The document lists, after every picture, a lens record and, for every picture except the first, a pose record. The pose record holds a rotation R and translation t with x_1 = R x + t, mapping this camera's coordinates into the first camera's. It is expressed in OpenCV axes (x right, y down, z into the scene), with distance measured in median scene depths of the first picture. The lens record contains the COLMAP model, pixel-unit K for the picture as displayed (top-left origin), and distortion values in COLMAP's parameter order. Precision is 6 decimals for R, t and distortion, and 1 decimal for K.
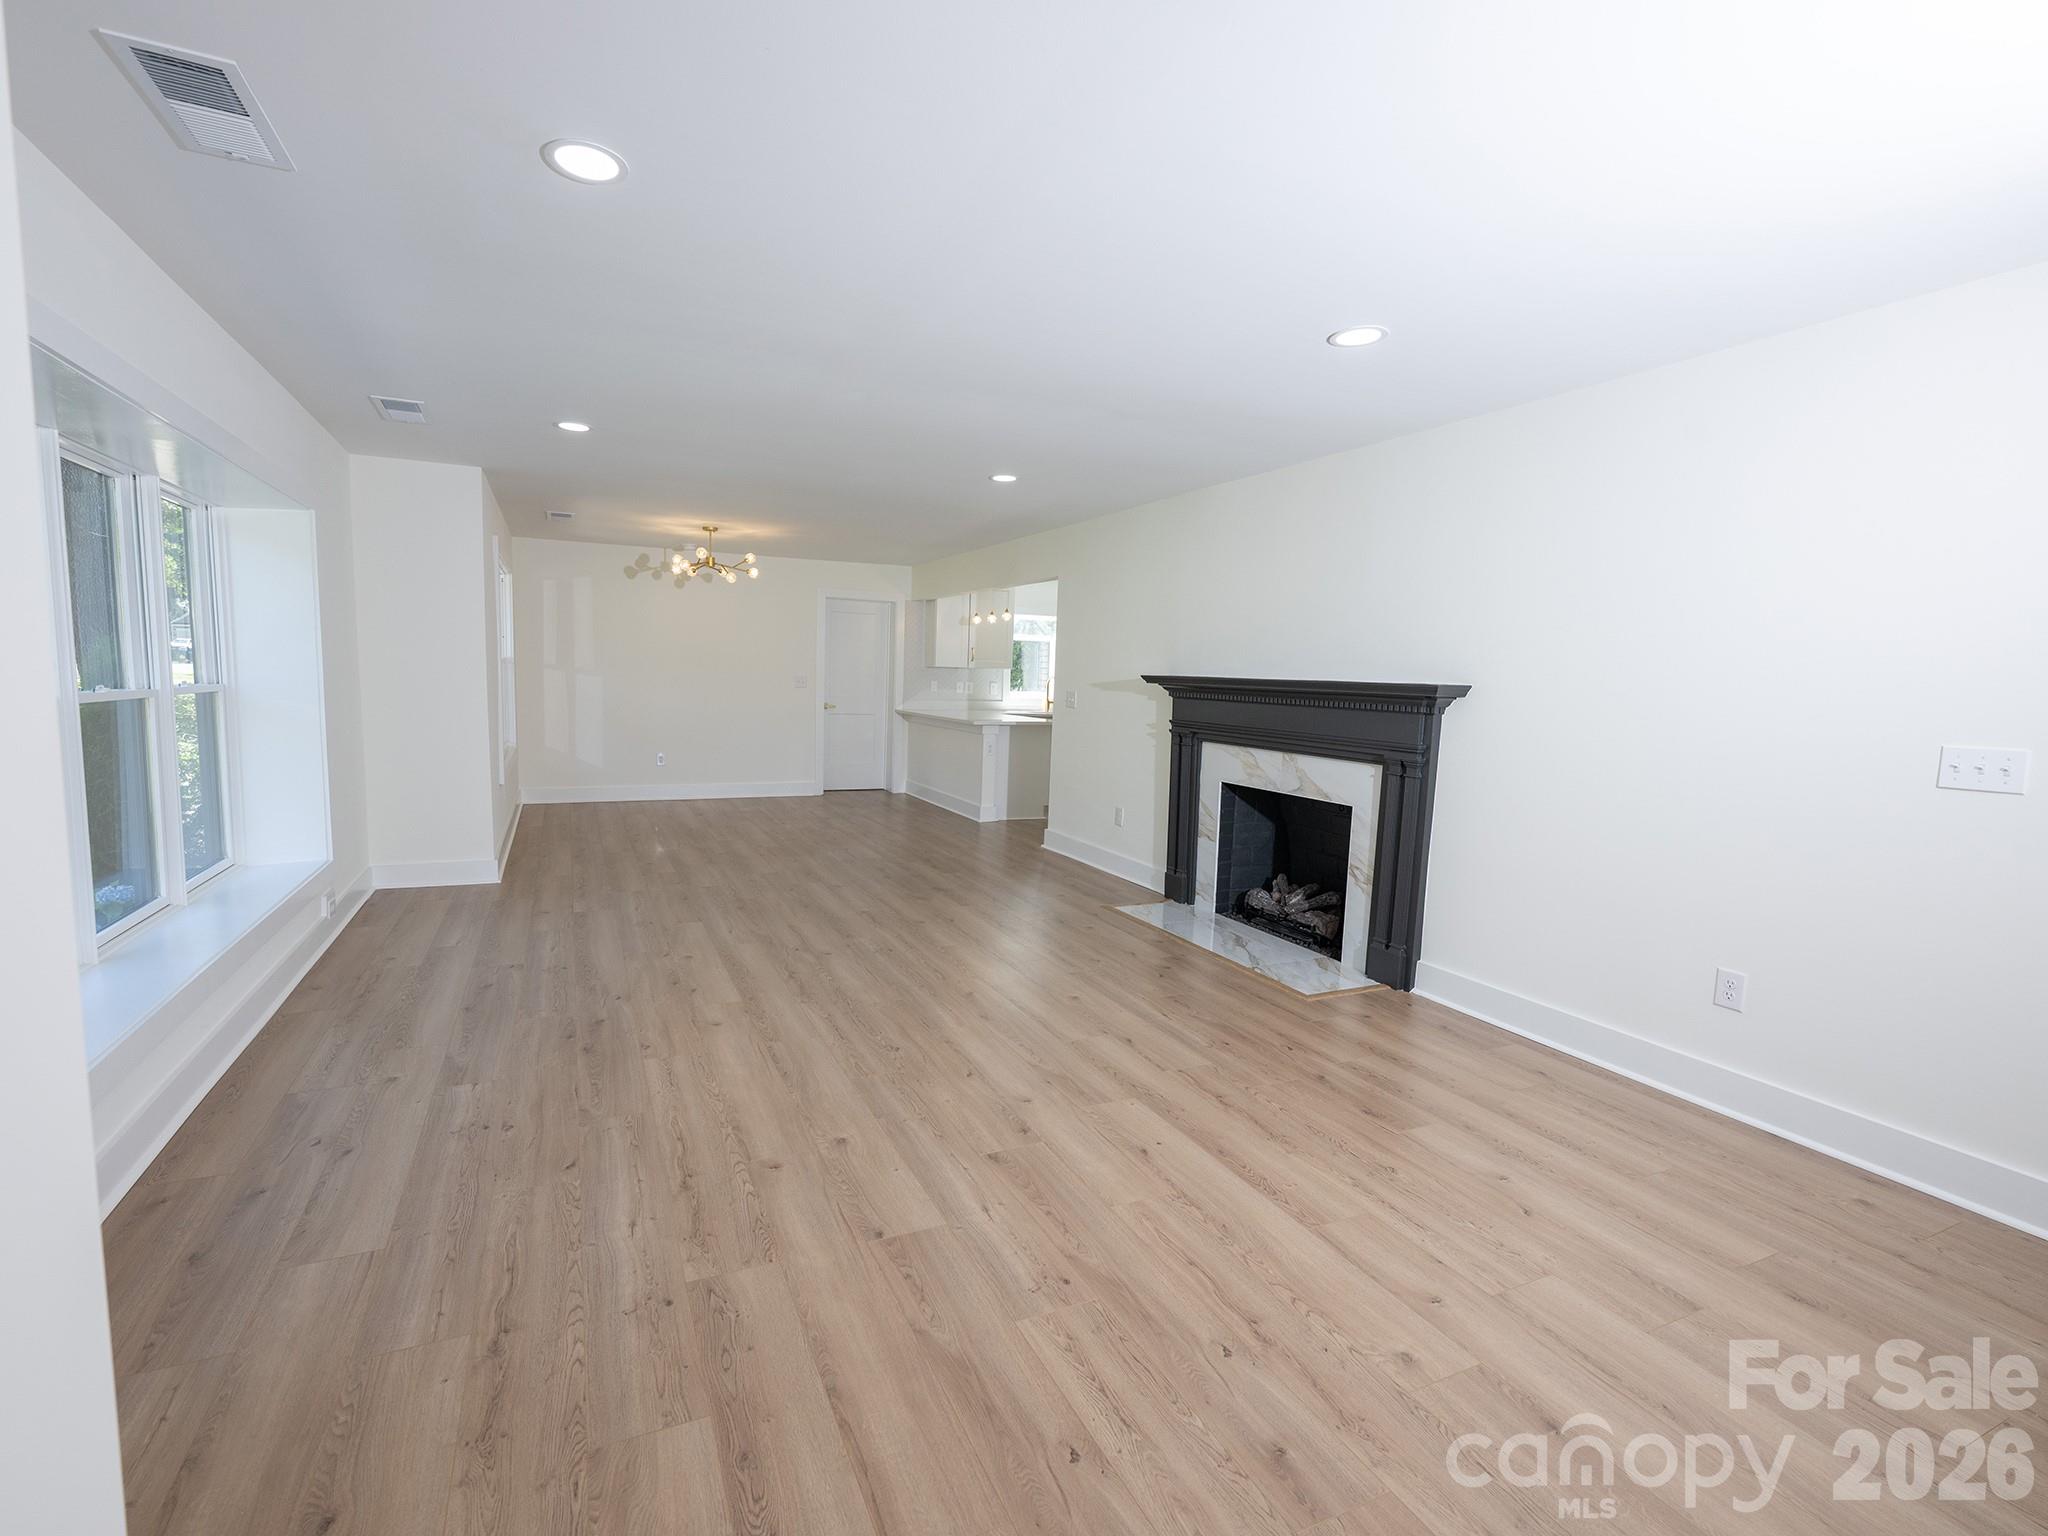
lens RADIAL K [[904.3, 0, 1024.0], [0, 904.3, 768.0], [0, 0, 1]] dist [-0.000892, -0.000451]
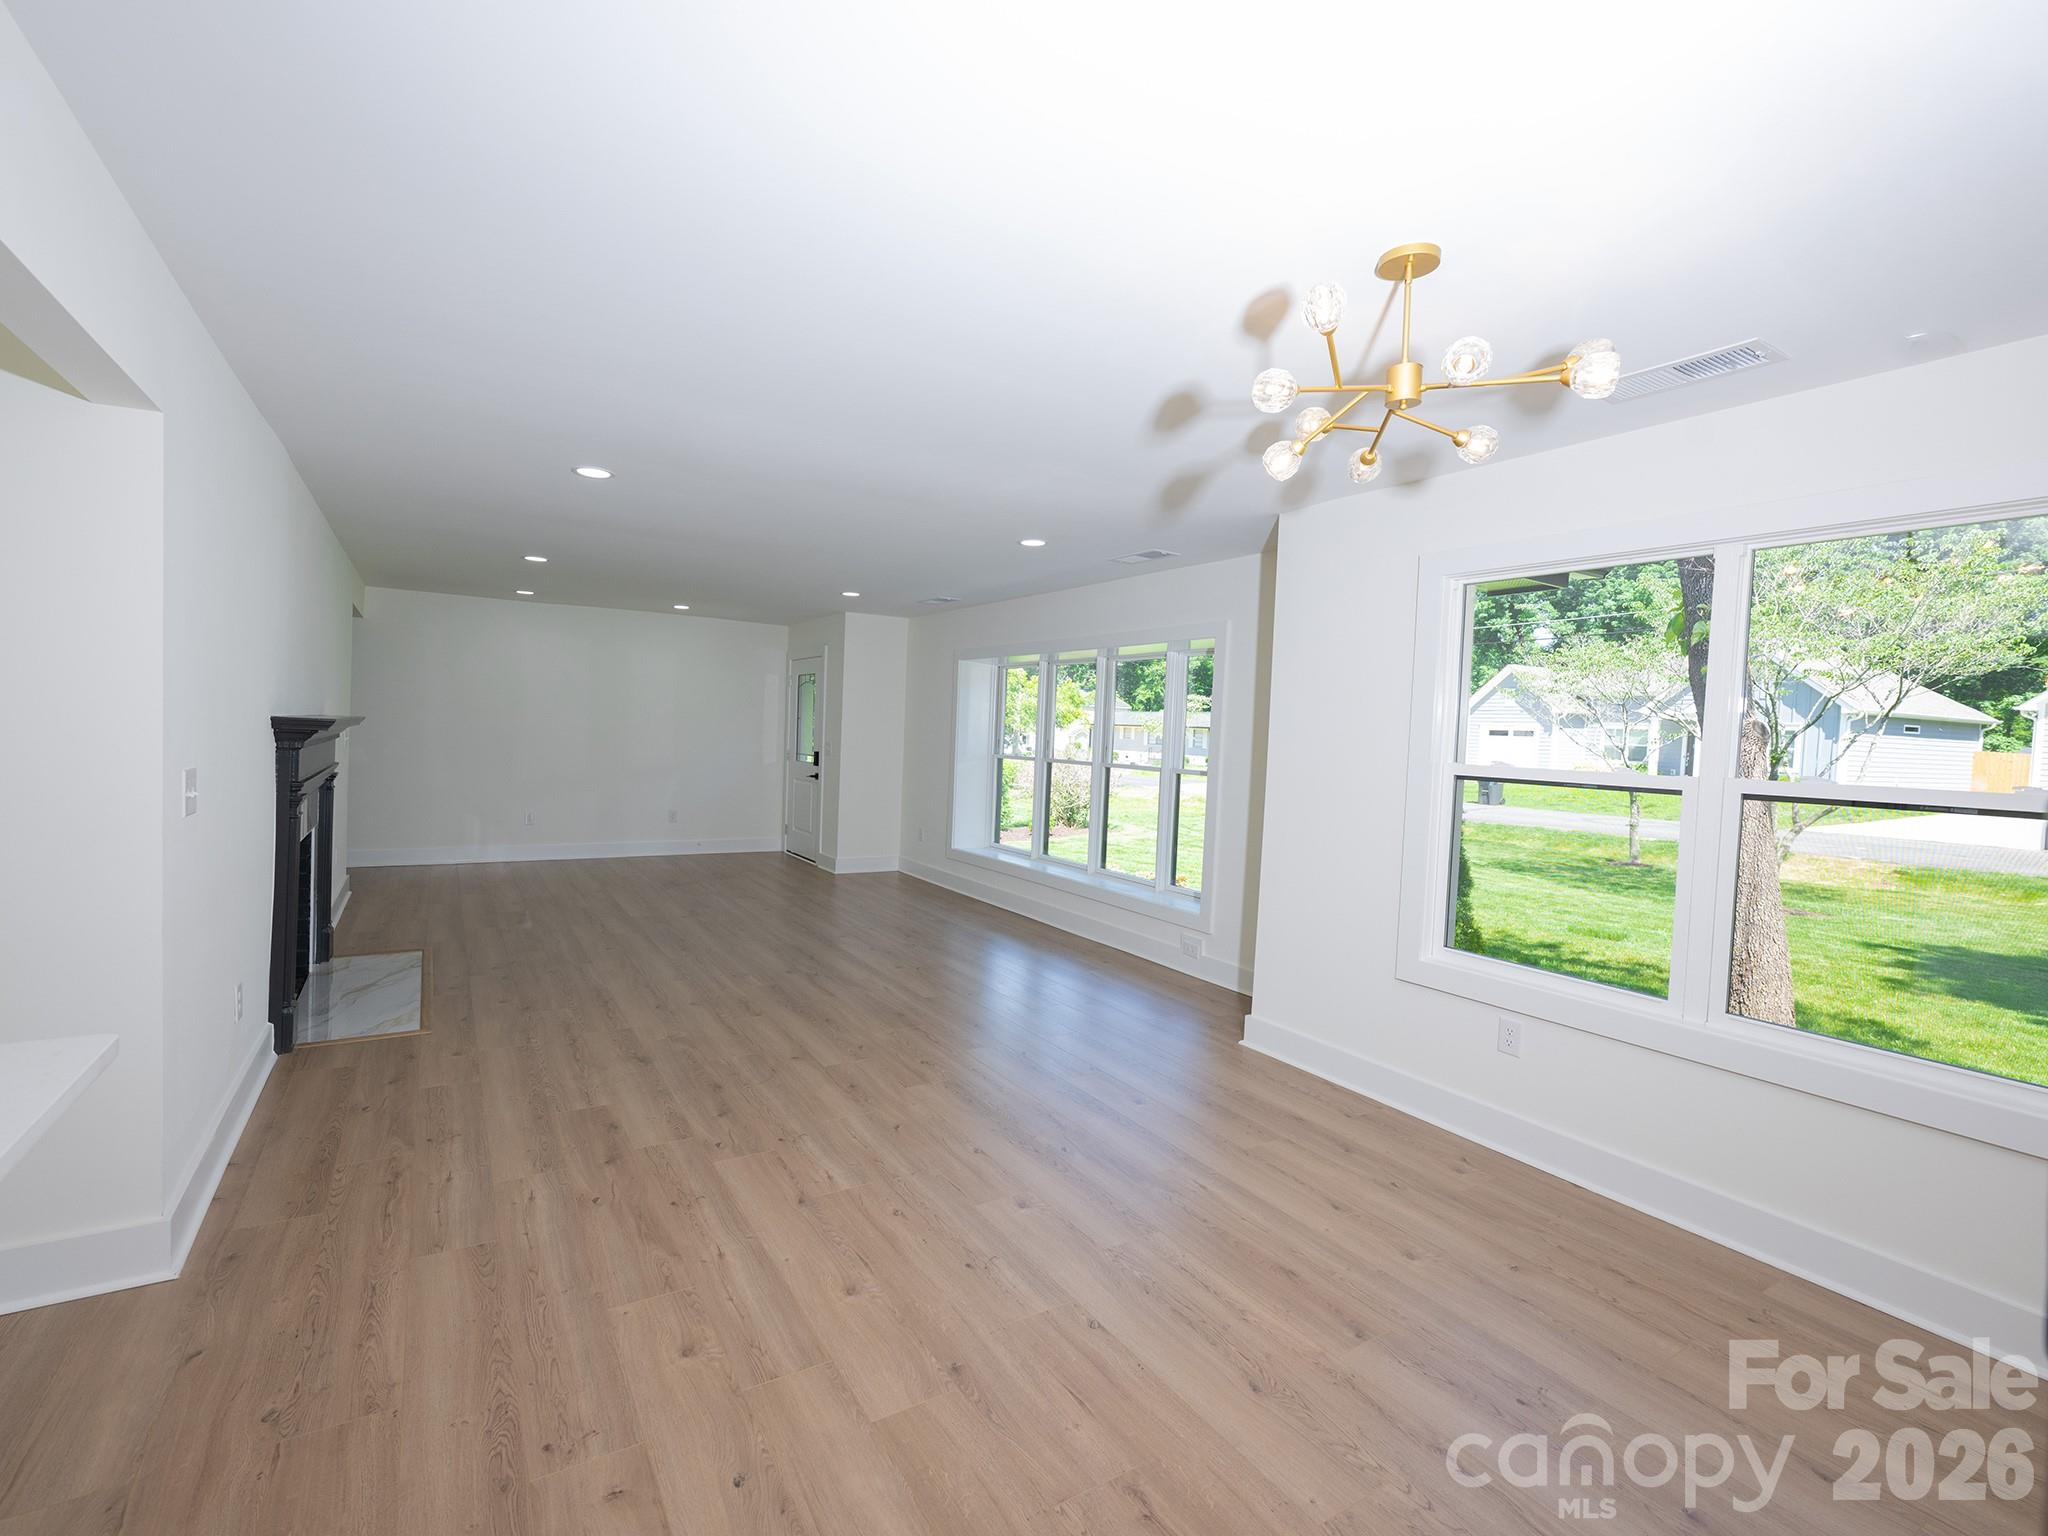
lens RADIAL K [[904.3, 0, 1024.0], [0, 904.3, 768.0], [0, 0, 1]] dist [-0.000892, -0.000451]
pose [[-0.991129, -0.063241, -0.116893, -0.348824], [-0.080296, 0.985798, 0.147497, -0.249609], [0.105905, 0.155574, -0.982131, 2.051187]]
